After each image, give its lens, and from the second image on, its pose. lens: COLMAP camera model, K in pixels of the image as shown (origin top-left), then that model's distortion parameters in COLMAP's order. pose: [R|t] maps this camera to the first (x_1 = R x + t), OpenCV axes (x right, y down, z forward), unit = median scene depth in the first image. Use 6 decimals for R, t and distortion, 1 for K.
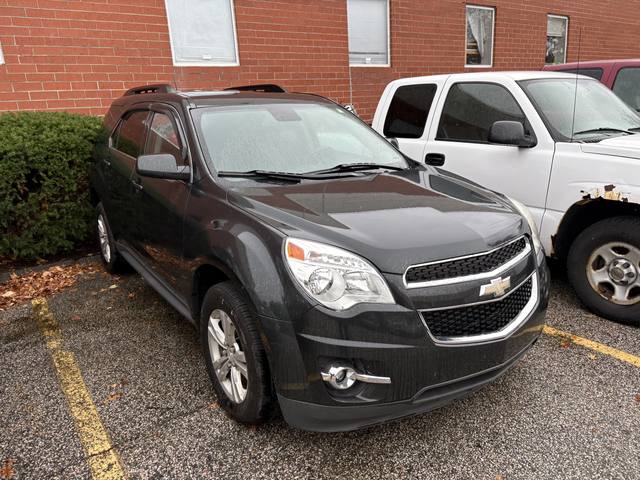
lens RADIAL K [[474.2, 0, 320.0], [0, 474.2, 240.0], [0, 0, 1]] dist [0.037666, -0.039947]
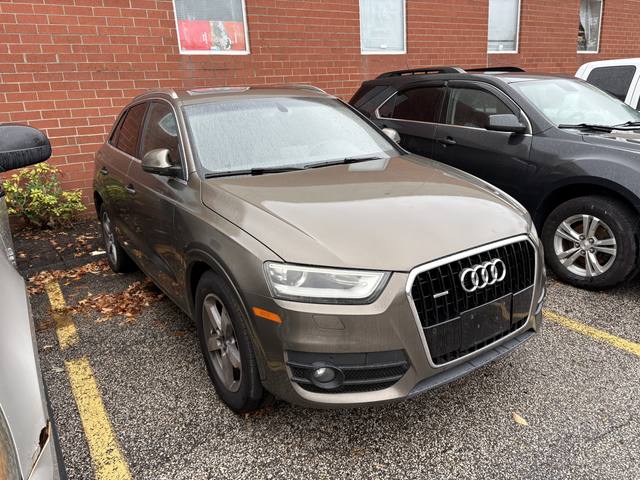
lens RADIAL K [[480.4, 0, 320.0], [0, 480.4, 240.0], [0, 0, 1]] dist [0.045510, -0.056460]
pose [[0.998945, 0.007672, -0.045286, -0.472626], [-0.006960, 0.999850, 0.015857, 0.102391], [0.045401, -0.015525, 0.998848, -0.276918]]
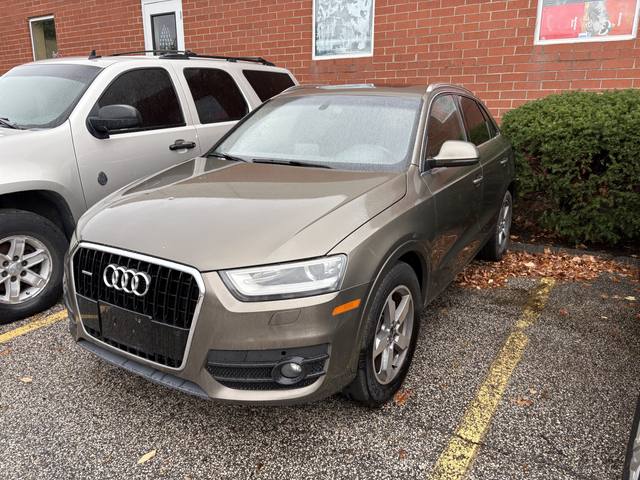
lens RADIAL K [[480.4, 0, 320.0], [0, 480.4, 240.0], [0, 0, 1]] dist [0.045510, -0.056460]
pose [[0.371127, 0.288024, -0.882784, 0.082278], [-0.263133, 0.944331, 0.197482, -0.022437], [0.890520, 0.158999, 0.426255, 0.124405]]
